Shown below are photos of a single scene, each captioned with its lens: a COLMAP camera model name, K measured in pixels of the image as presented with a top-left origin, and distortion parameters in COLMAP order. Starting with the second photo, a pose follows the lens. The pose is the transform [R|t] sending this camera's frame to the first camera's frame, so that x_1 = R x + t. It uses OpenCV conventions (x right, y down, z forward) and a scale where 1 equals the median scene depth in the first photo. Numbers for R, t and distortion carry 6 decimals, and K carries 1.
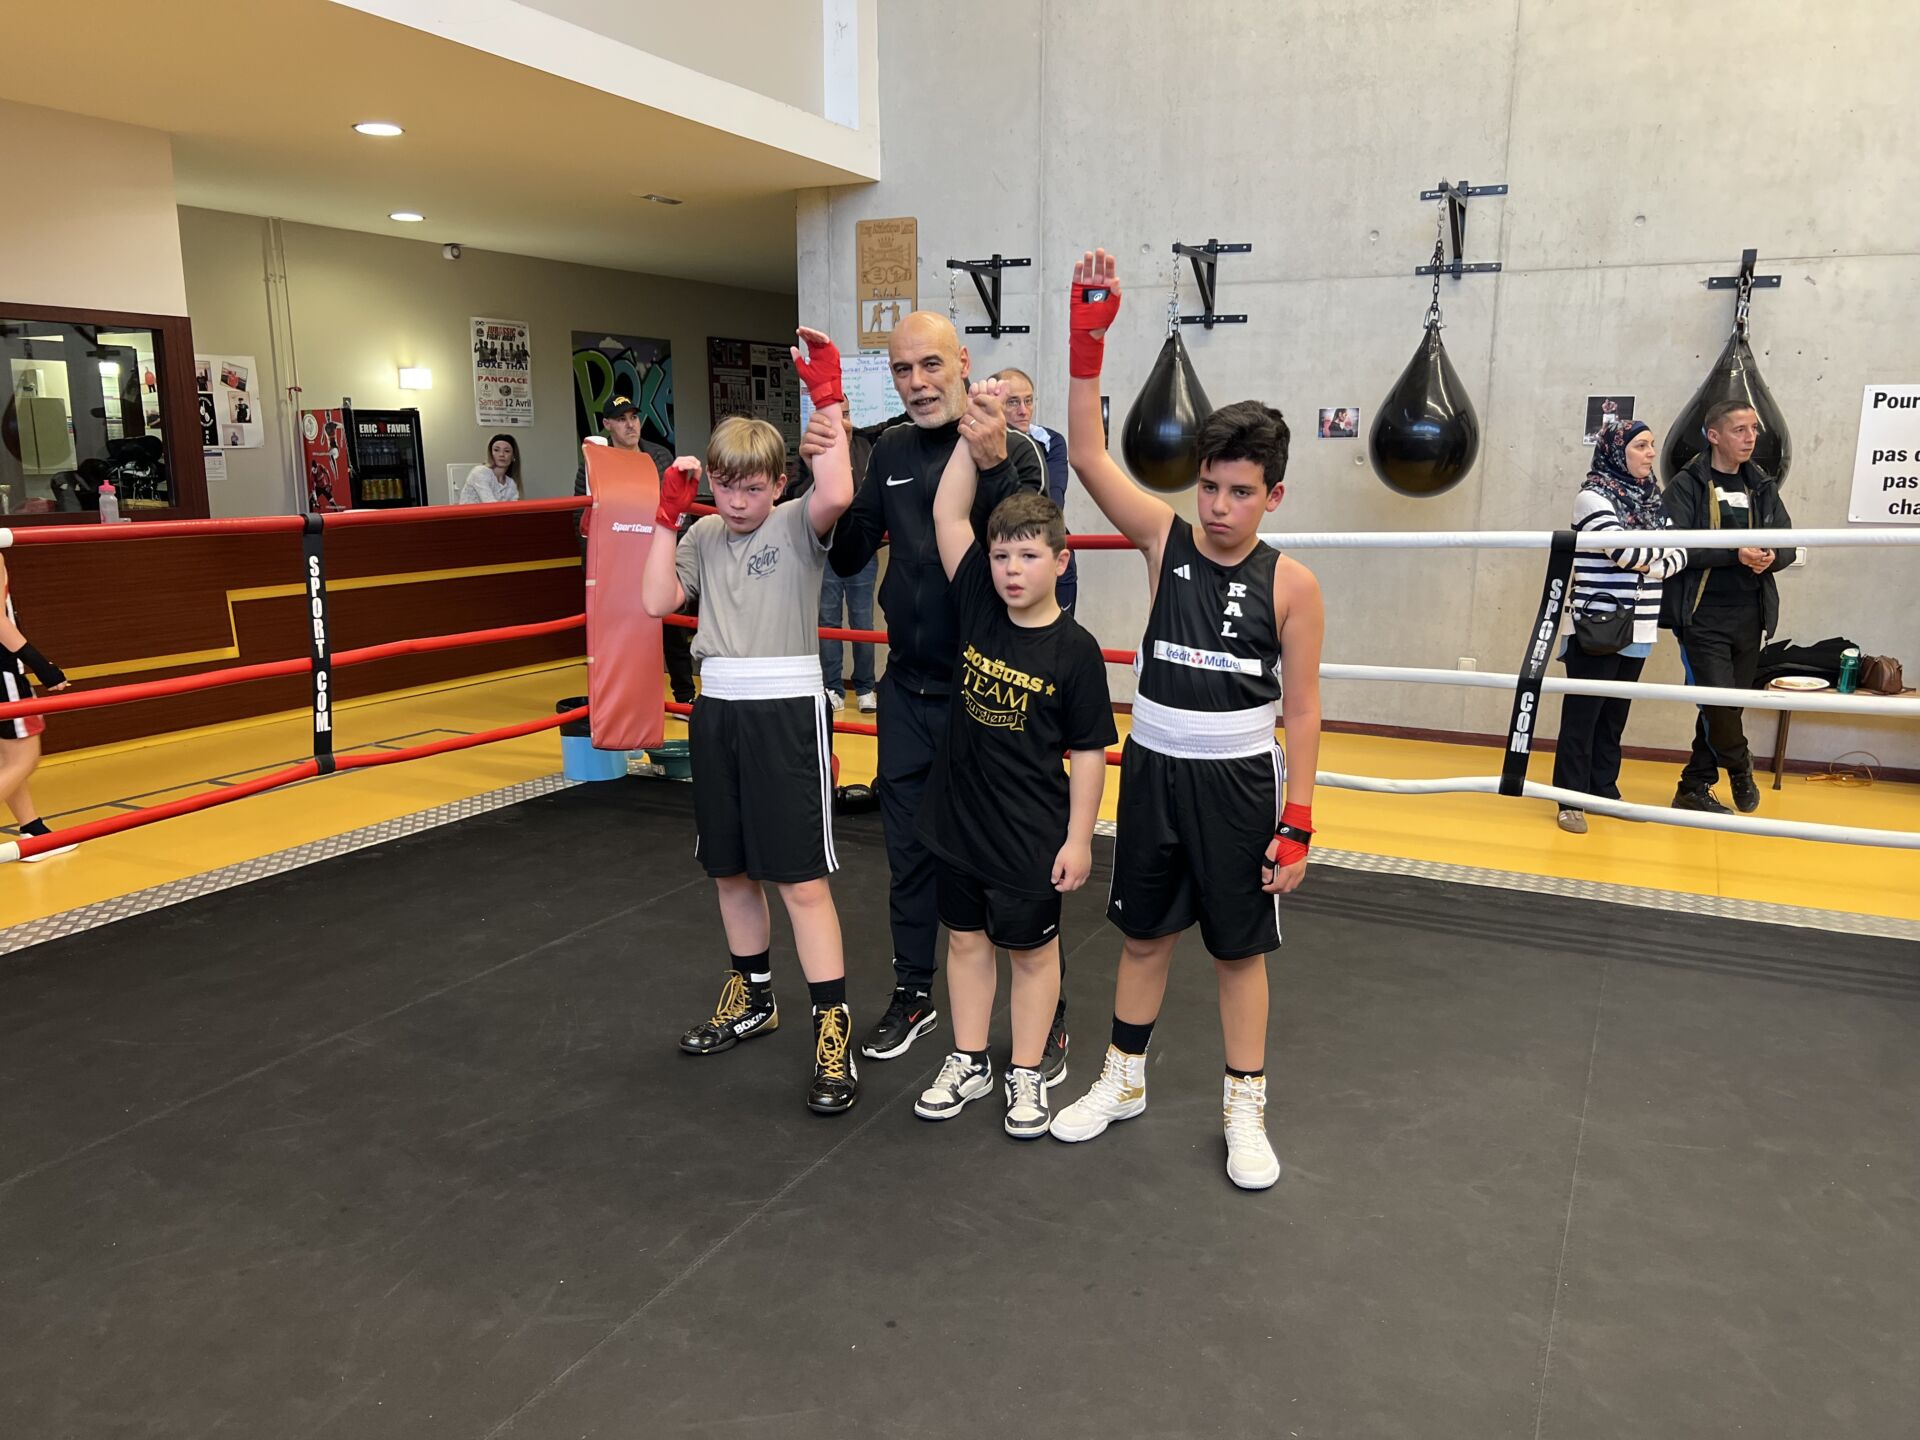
lens RADIAL K [[1434.3, 0, 980.4], [0, 1434.3, 725.9], [0, 0, 1]] dist [0.038786, -0.037546]
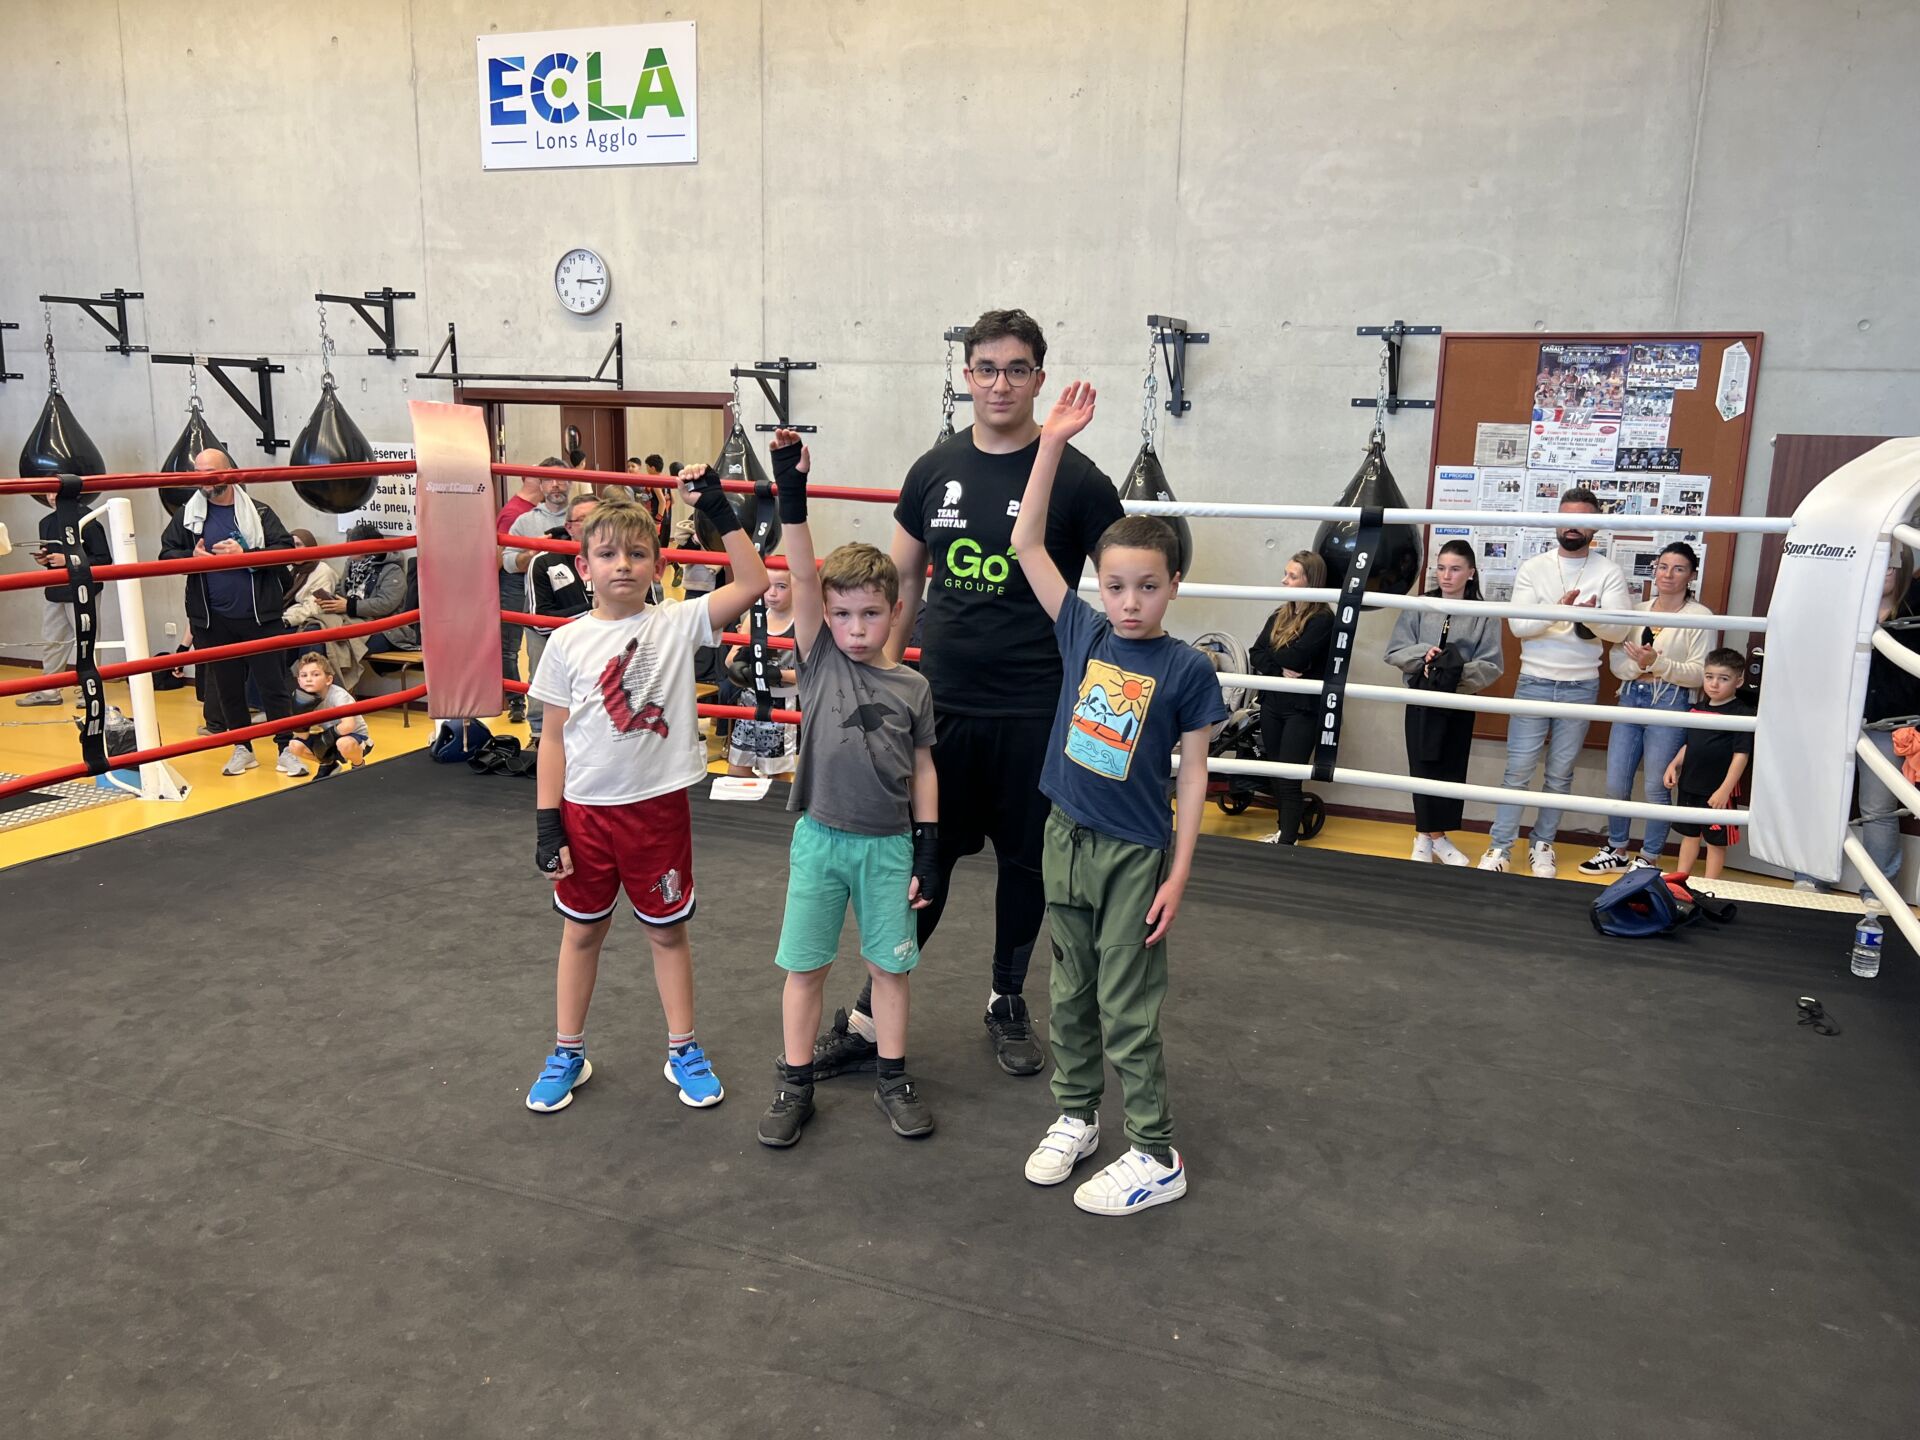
lens RADIAL K [[1435.8, 0, 964.7], [0, 1435.8, 722.4], [0, 0, 1]] dist [0.019205, -0.000159]
pose [[0.995910, 0.025721, 0.086608, 1.064153], [-0.021923, 0.998768, -0.044523, 0.096979], [-0.087647, 0.042442, 0.995247, -0.480883]]
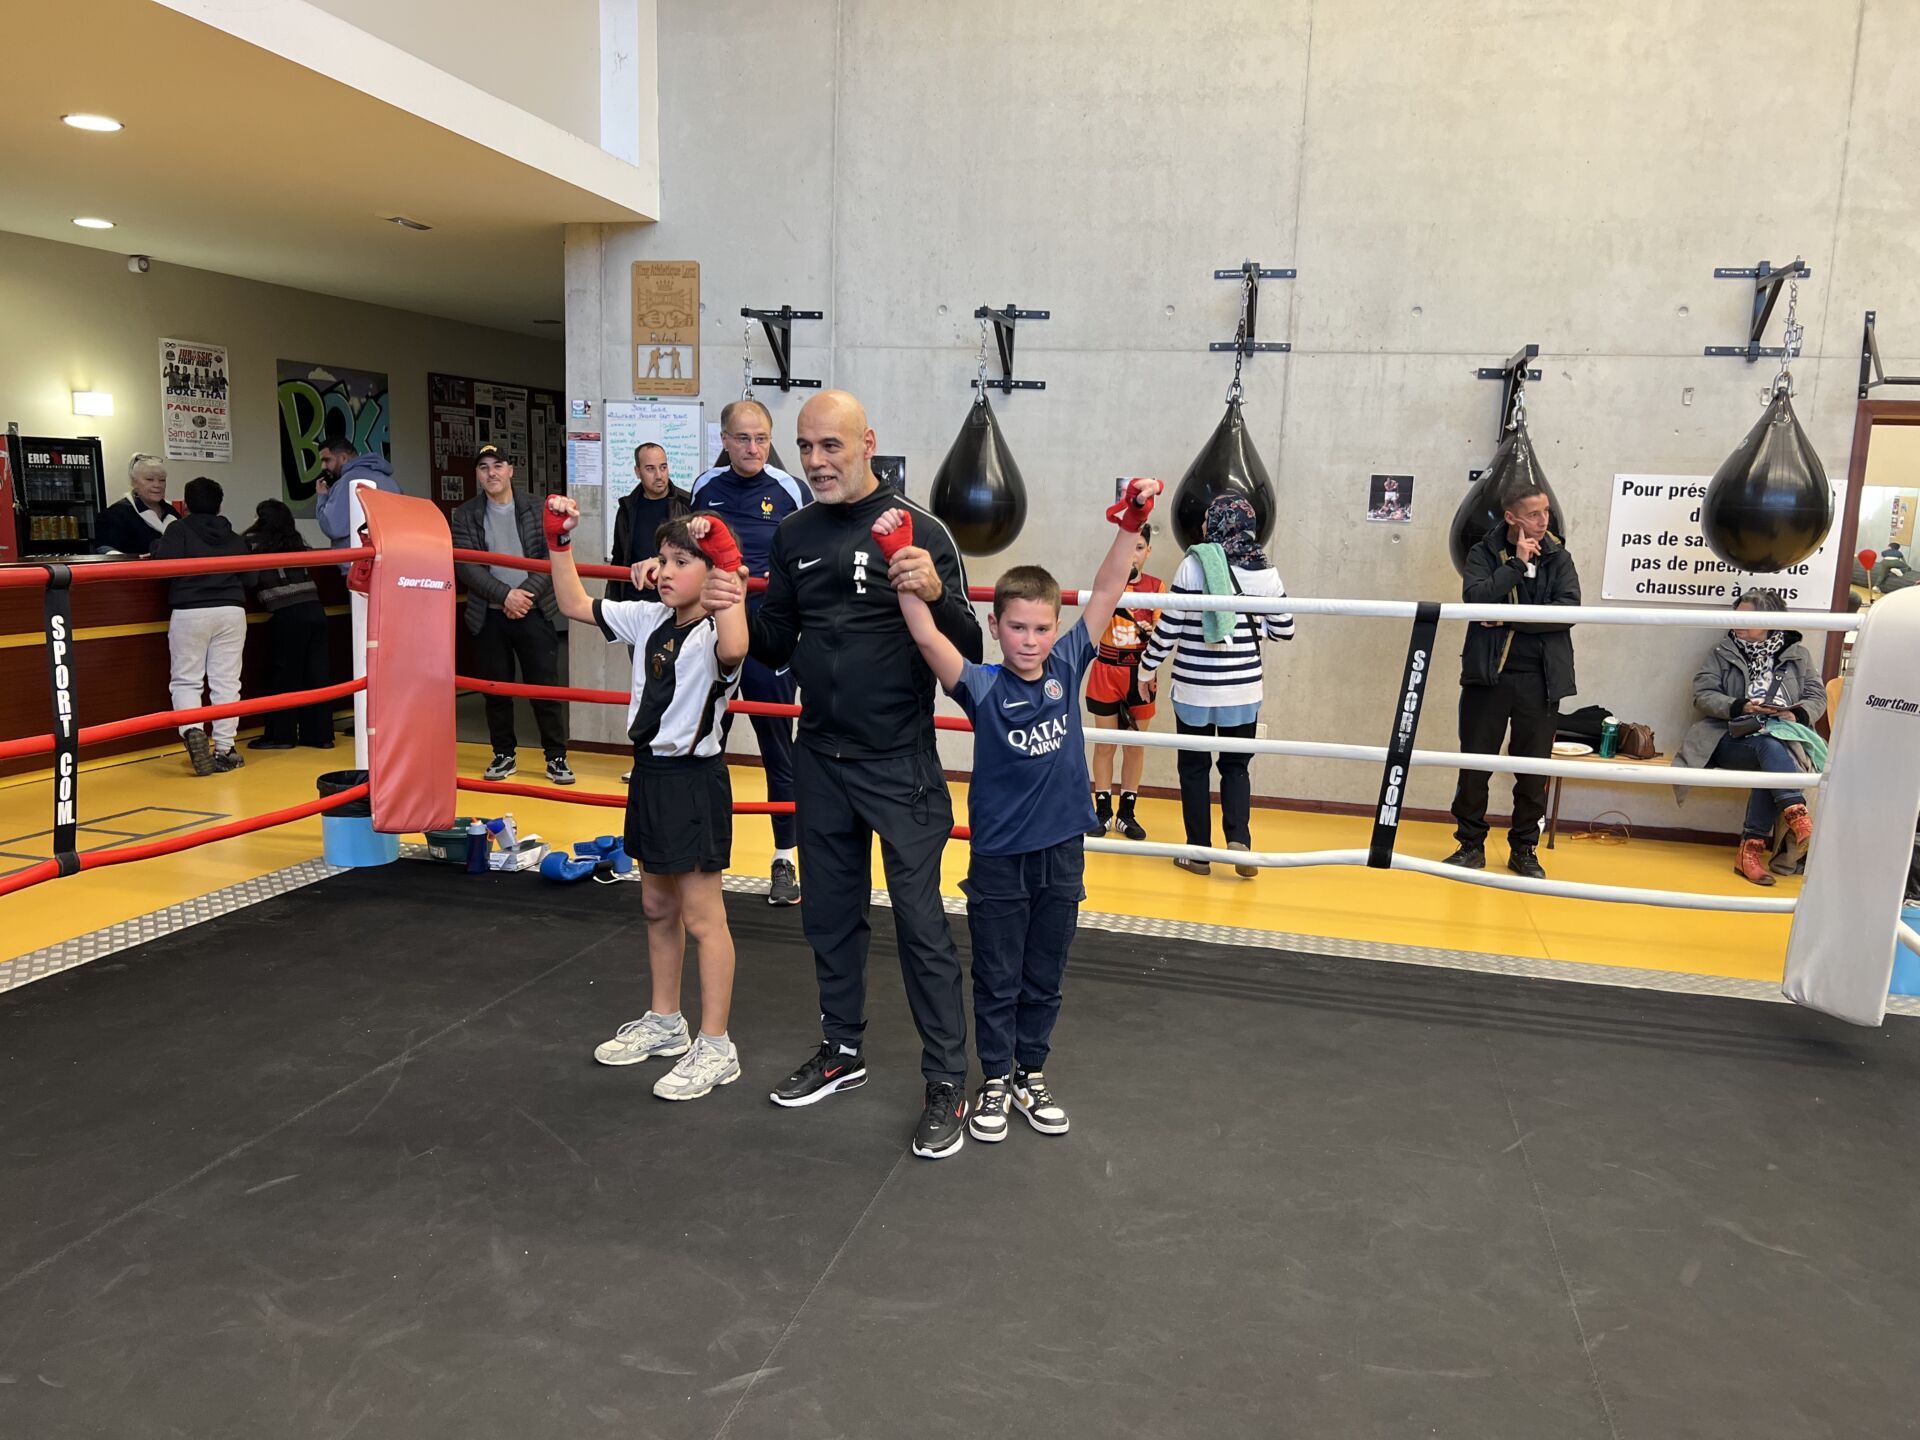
lens RADIAL K [[1434.3, 0, 980.4], [0, 1434.3, 725.9], [0, 0, 1]] dist [0.038786, -0.037546]
pose [[0.977742, -0.001919, 0.209803, -0.075796], [0.009533, 0.999332, -0.035283, -0.011958], [-0.209595, 0.036498, 0.977107, 0.046228]]
